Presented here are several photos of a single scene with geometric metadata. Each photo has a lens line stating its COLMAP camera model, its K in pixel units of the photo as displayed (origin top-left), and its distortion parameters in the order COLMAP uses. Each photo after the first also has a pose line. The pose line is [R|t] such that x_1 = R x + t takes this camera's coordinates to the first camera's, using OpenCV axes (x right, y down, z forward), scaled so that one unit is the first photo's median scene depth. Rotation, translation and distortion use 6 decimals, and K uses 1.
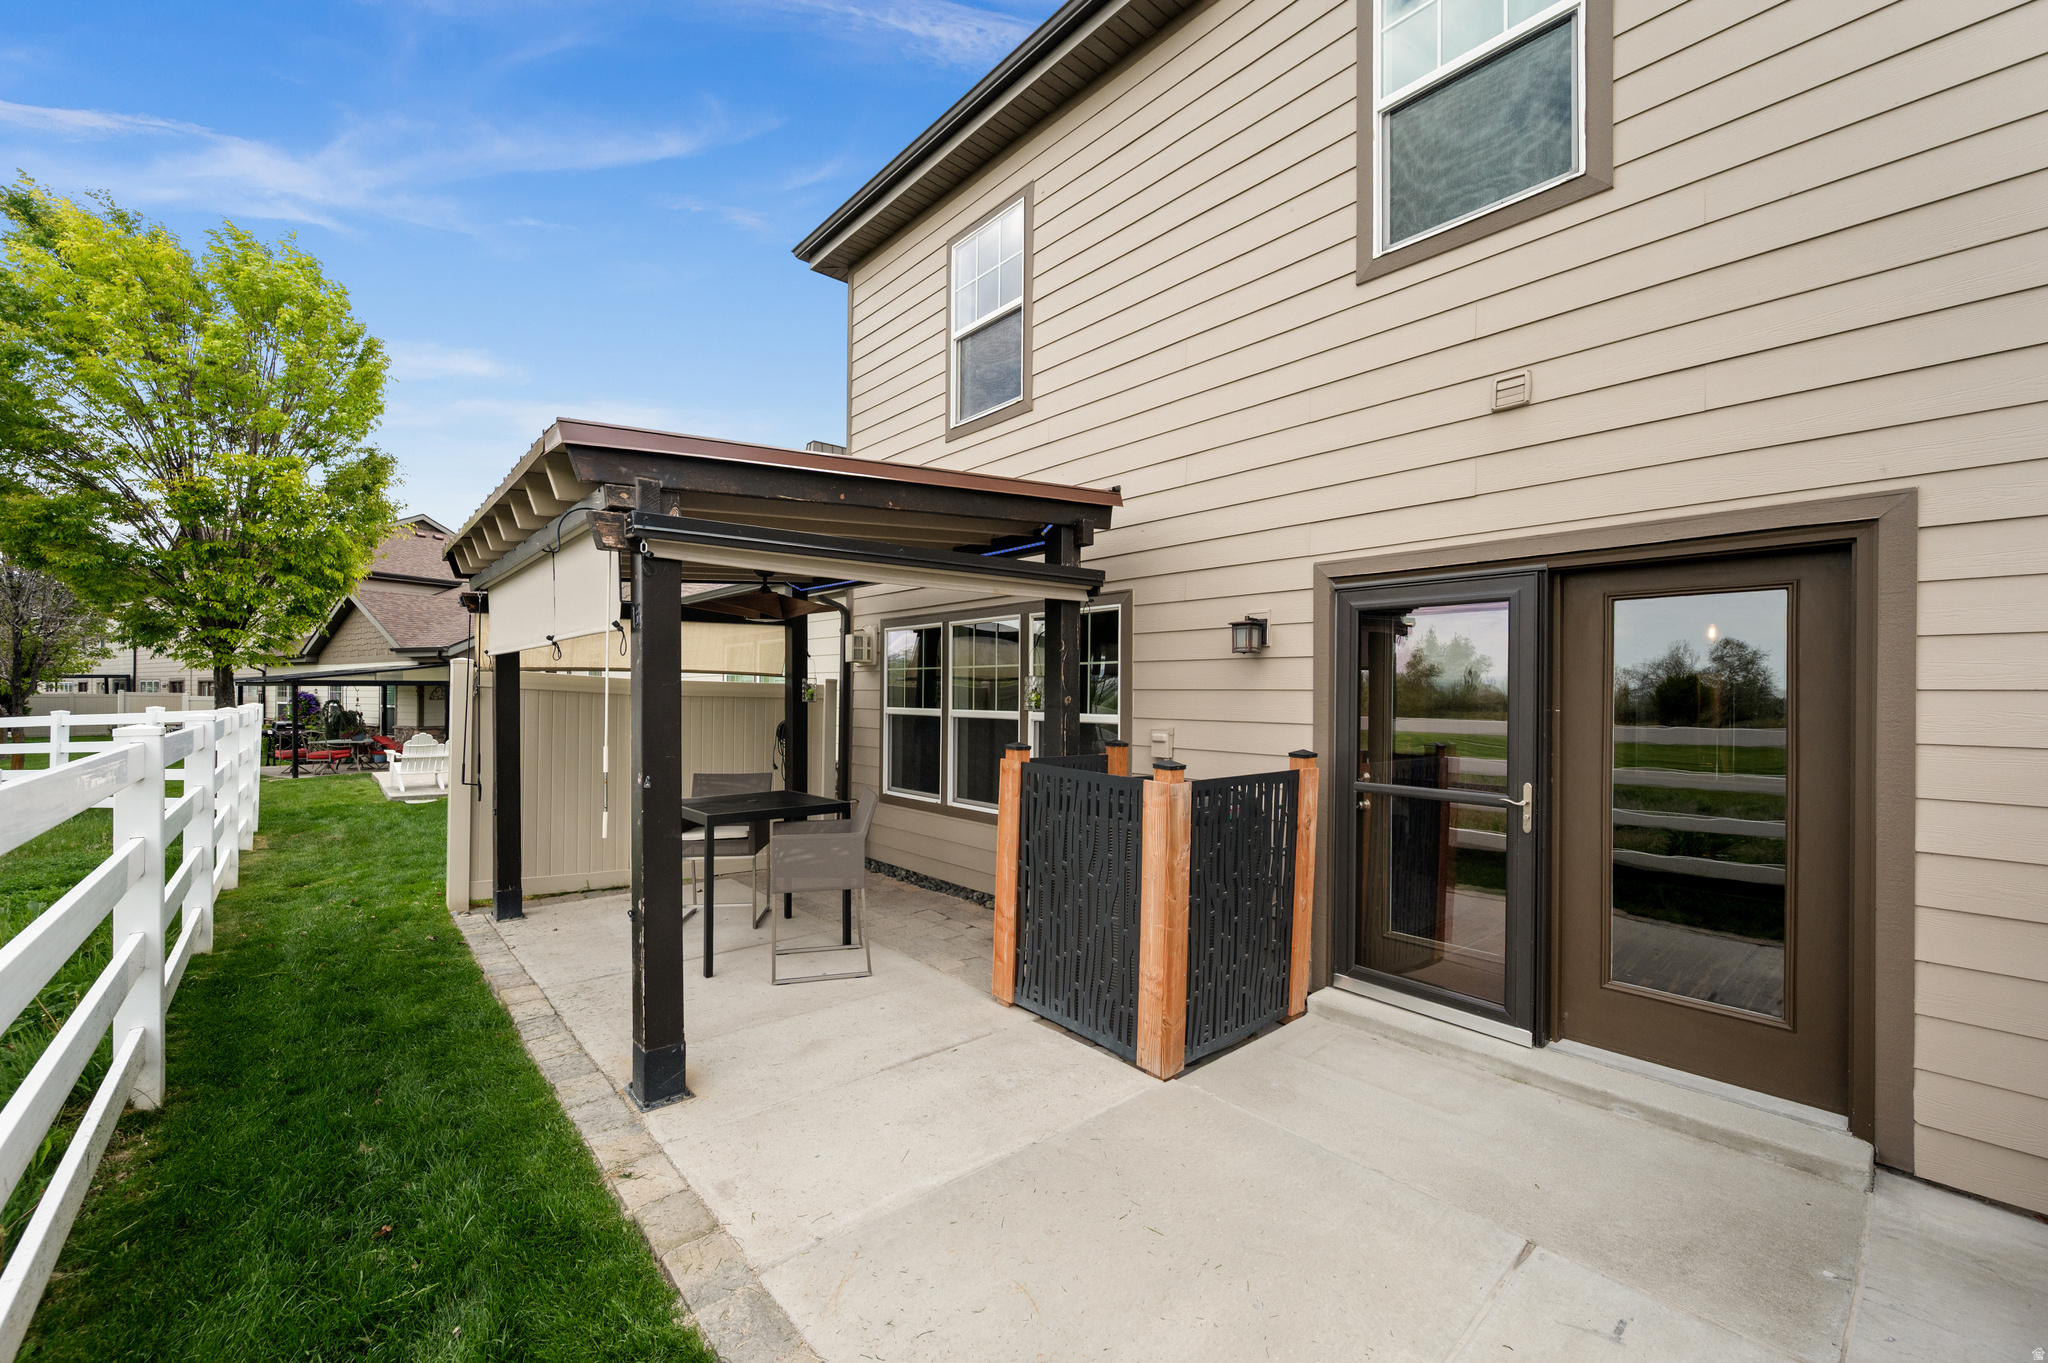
lens RADIAL K [[816.3, 0, 1031.8], [0, 816.3, 682.9], [0, 0, 1]] dist [-0.001098, 0.000170]
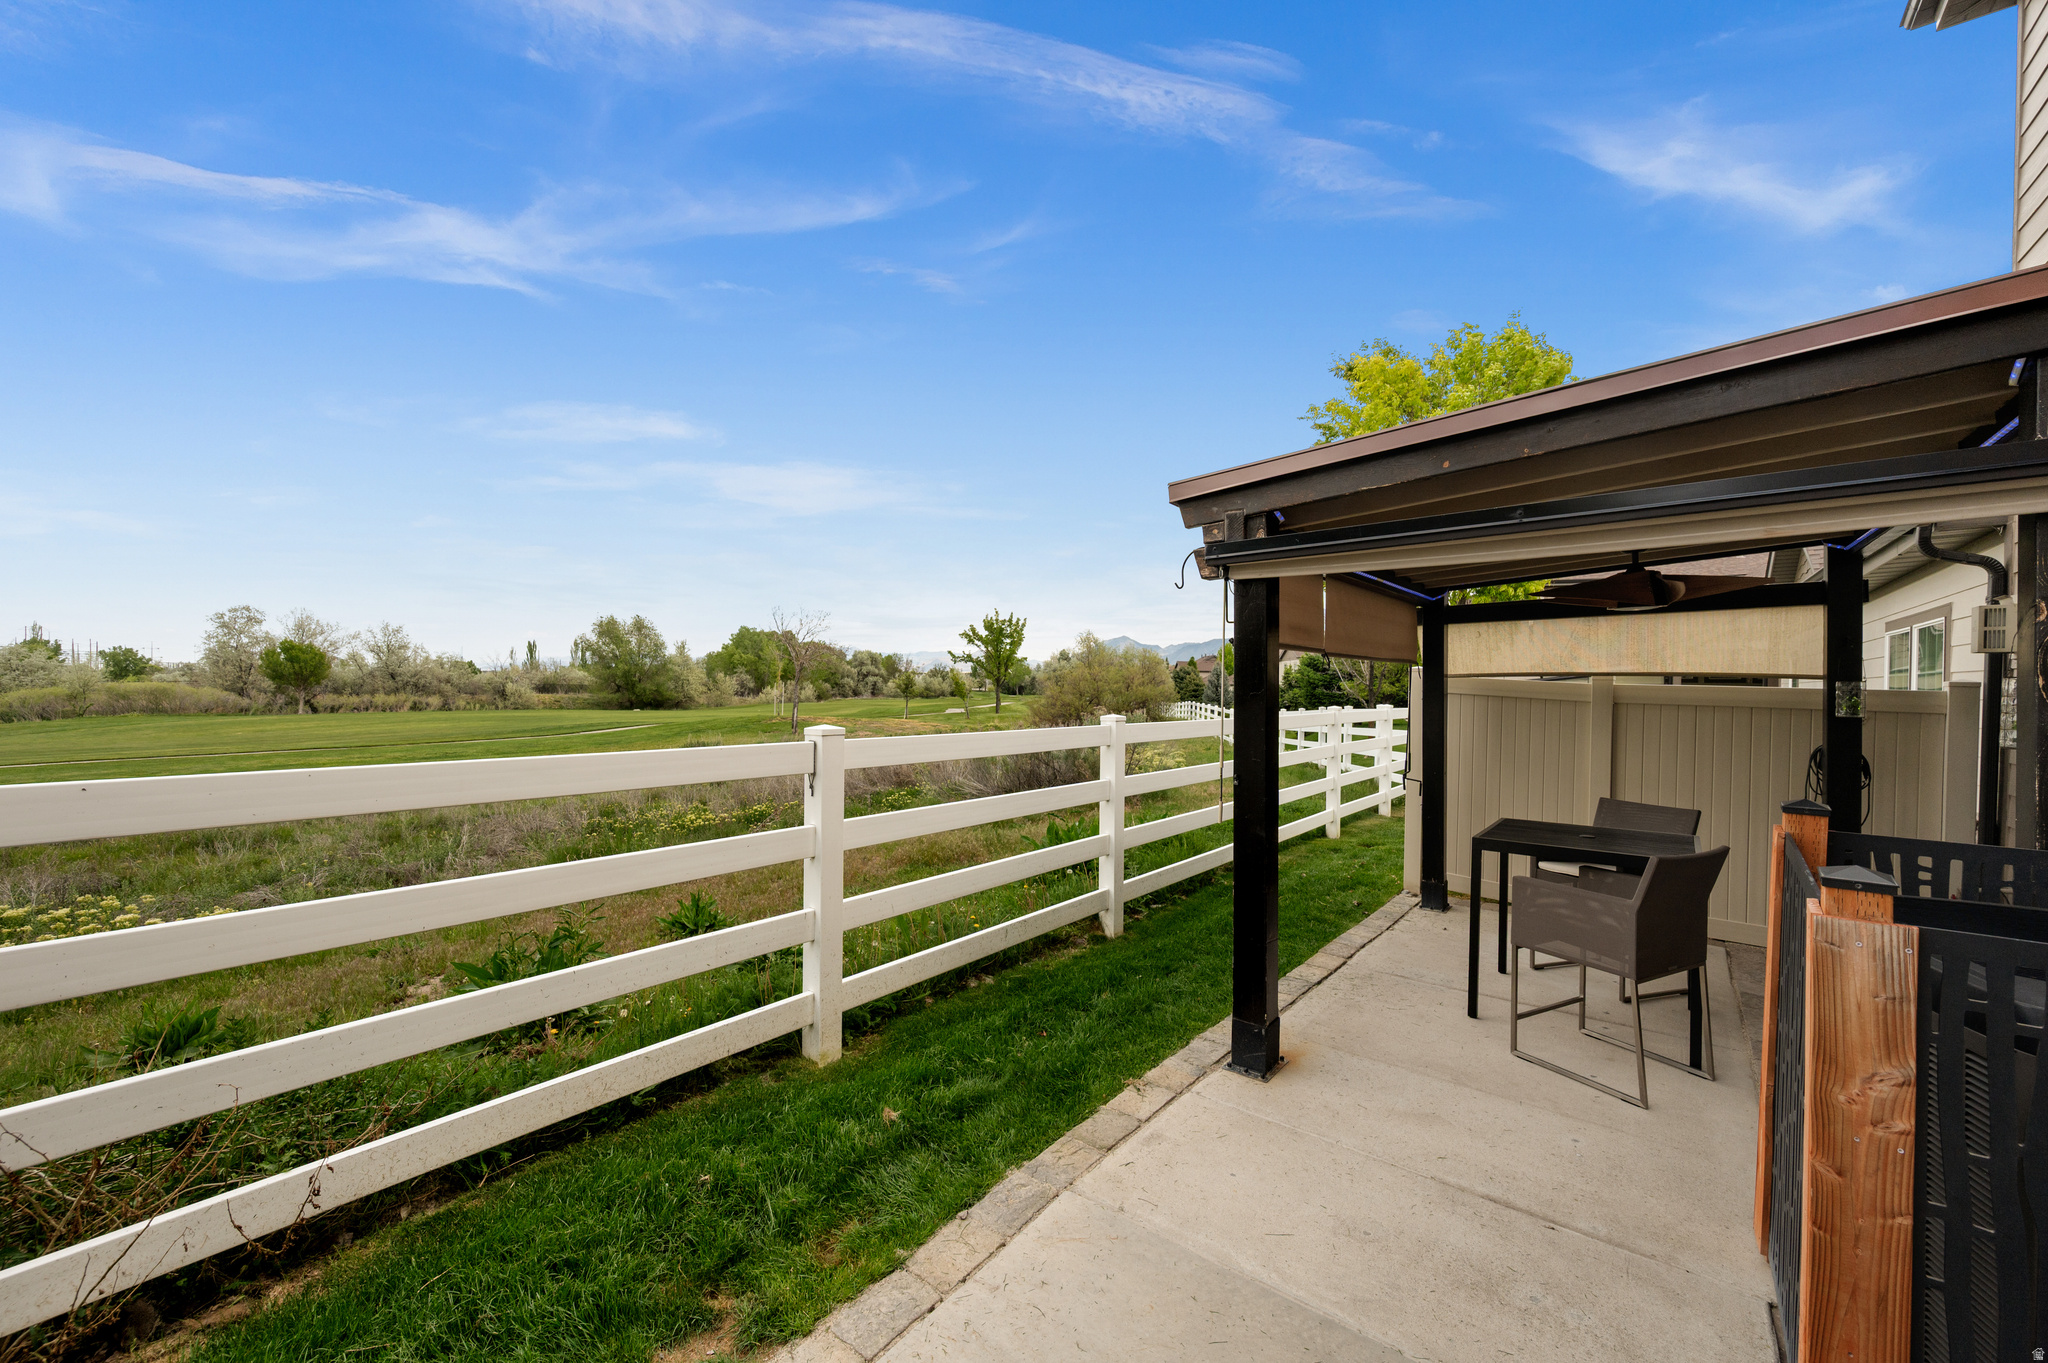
lens RADIAL K [[816.3, 0, 1031.8], [0, 816.3, 682.9], [0, 0, 1]] dist [-0.001098, 0.000170]
pose [[0.172029, -0.009023, -0.985051, 0.535321], [0.003962, 0.999956, -0.008468, -0.003293], [0.985084, -0.002446, 0.172057, 0.476182]]
